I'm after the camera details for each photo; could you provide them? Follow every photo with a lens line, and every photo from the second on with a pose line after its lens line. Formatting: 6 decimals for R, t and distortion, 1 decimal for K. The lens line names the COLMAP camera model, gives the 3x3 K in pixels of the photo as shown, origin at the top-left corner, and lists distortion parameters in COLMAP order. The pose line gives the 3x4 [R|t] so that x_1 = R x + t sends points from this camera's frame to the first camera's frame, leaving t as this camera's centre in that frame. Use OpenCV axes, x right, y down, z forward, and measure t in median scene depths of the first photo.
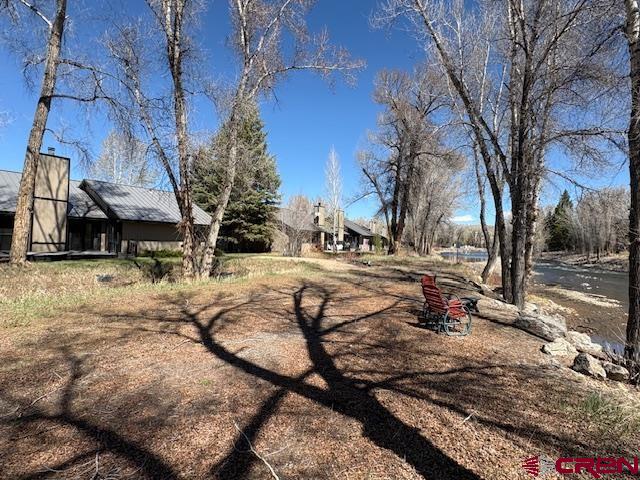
lens RADIAL K [[334.7, 0, 320.0], [0, 334.7, 240.0], [0, 0, 1]] dist [-0.000700, -0.000018]
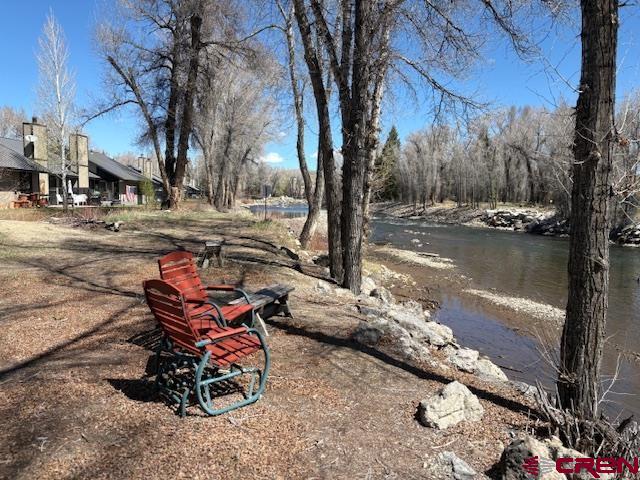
lens RADIAL K [[254.8, 0, 319.5], [0, 254.8, 238.9], [0, 0, 1]] dist [-0.000876, 0.000001]
pose [[0.879496, -0.066523, 0.471234, 0.269218], [0.001434, 0.990548, 0.137156, 0.038577], [-0.475904, -0.119952, 0.871279, 0.521649]]
